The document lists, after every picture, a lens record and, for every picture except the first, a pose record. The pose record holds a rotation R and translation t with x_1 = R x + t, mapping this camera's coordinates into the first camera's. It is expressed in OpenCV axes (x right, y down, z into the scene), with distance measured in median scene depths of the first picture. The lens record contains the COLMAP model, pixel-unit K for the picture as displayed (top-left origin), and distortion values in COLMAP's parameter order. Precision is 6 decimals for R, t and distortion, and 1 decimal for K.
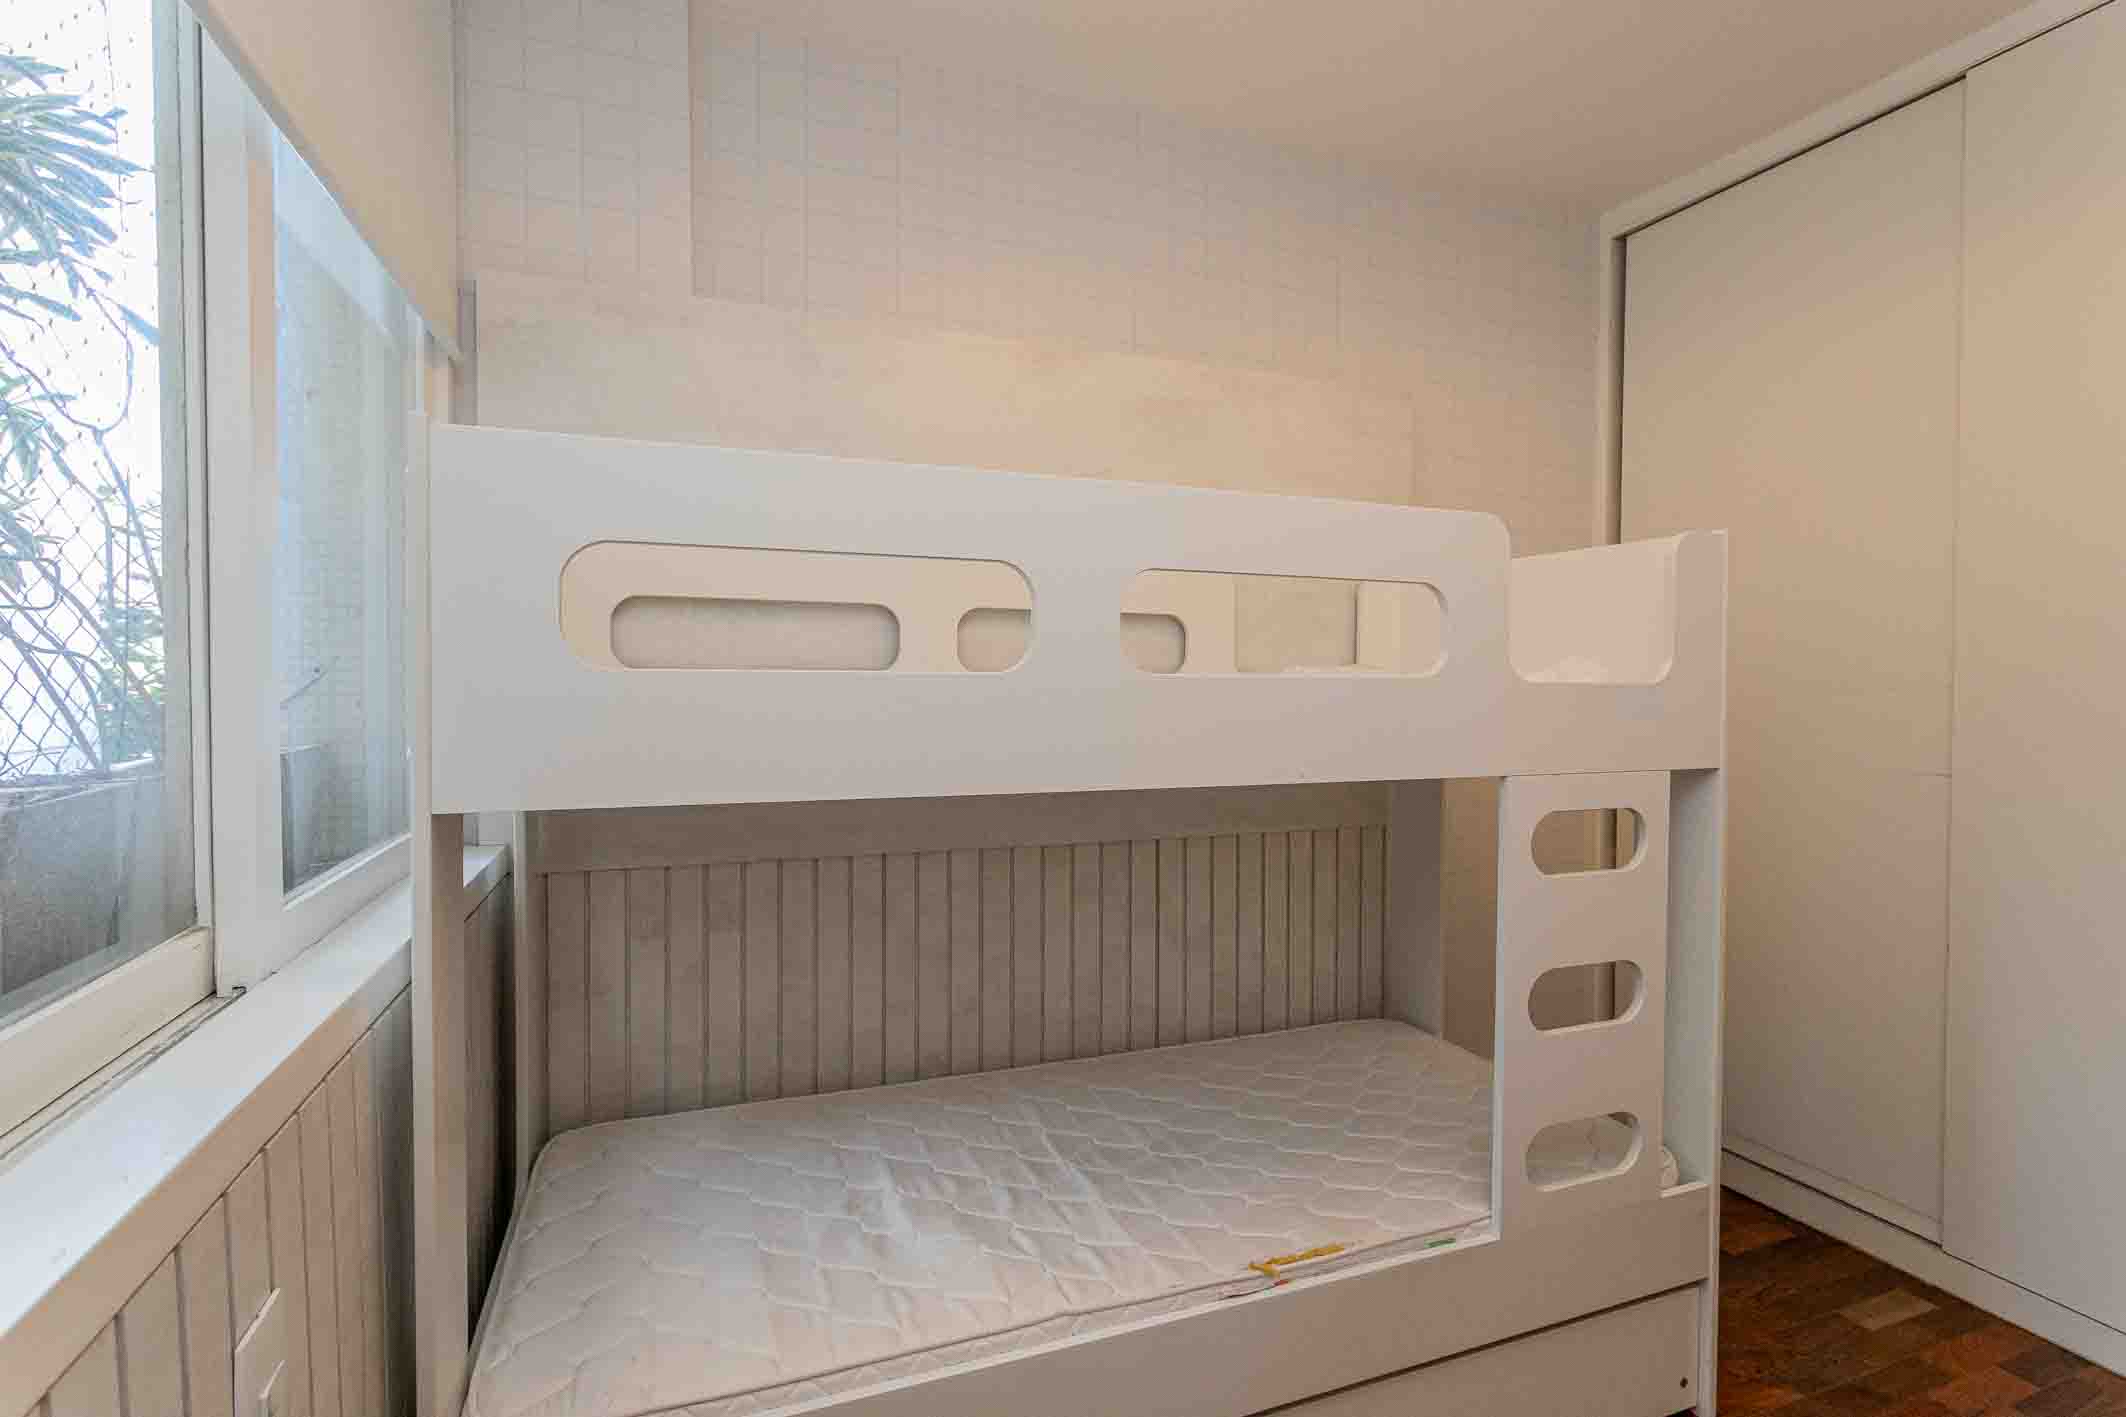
lens RADIAL K [[1018.5, 0, 1117.3], [0, 1018.5, 696.1], [0, 0, 1]] dist [0.005497, 0.000890]
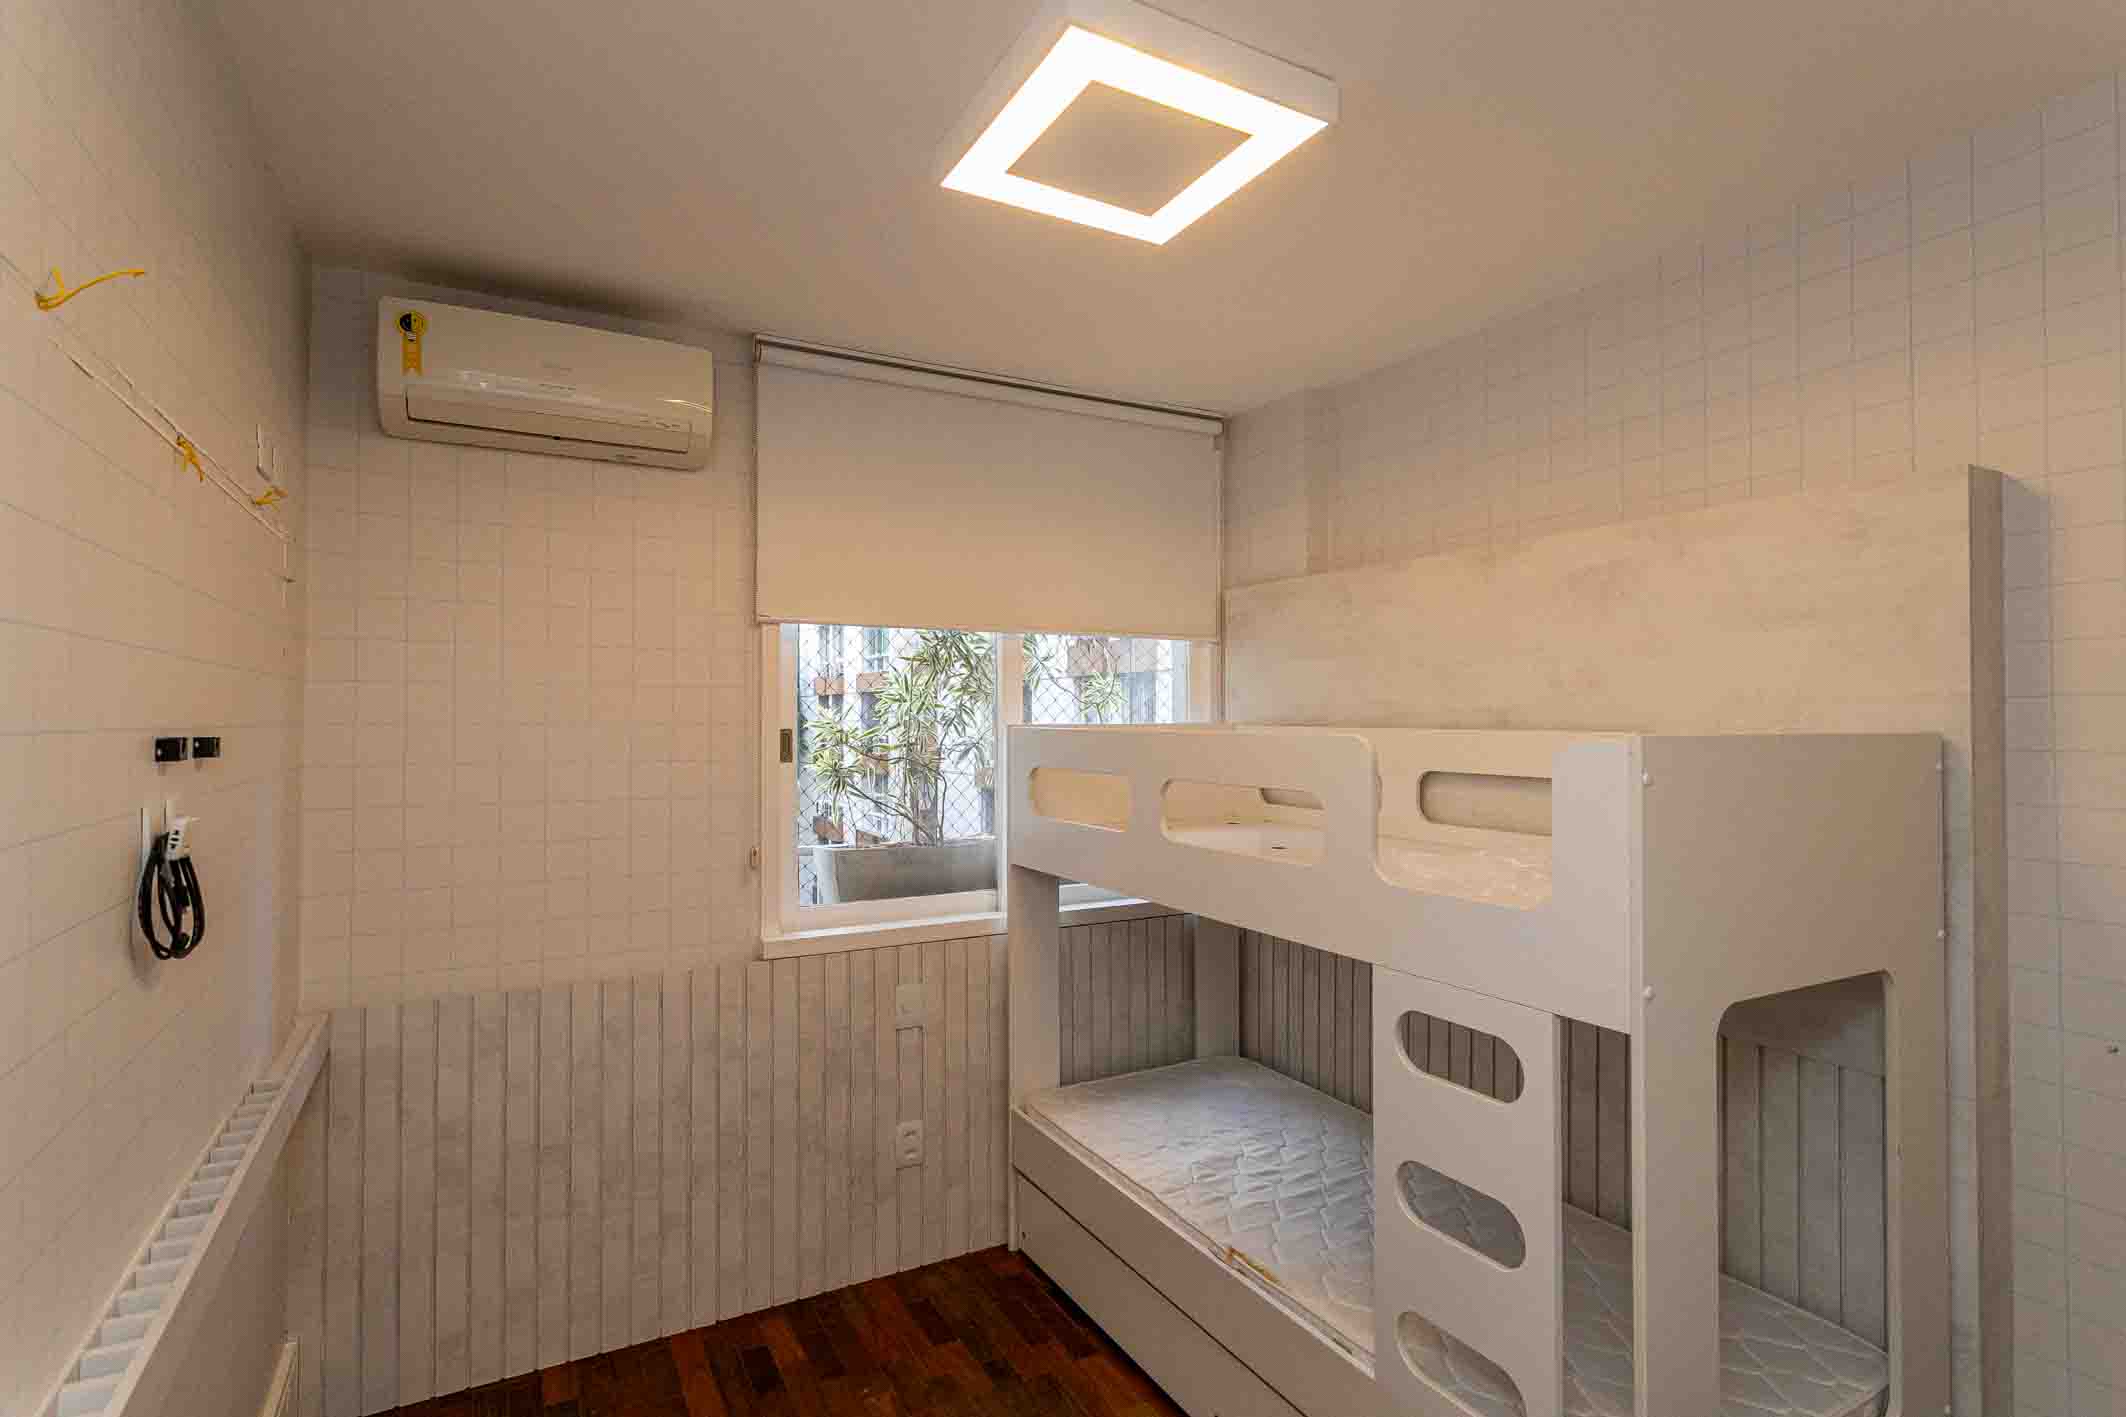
lens RADIAL K [[1018.5, 0, 1058.0], [0, 1018.5, 713.1], [0, 0, 1]] dist [0.005497, 0.000890]
pose [[0.138538, -0.009796, -0.990309, 2.701032], [-0.018434, 0.999752, -0.012469, -0.334976], [0.990186, 0.019983, 0.138323, 0.913625]]
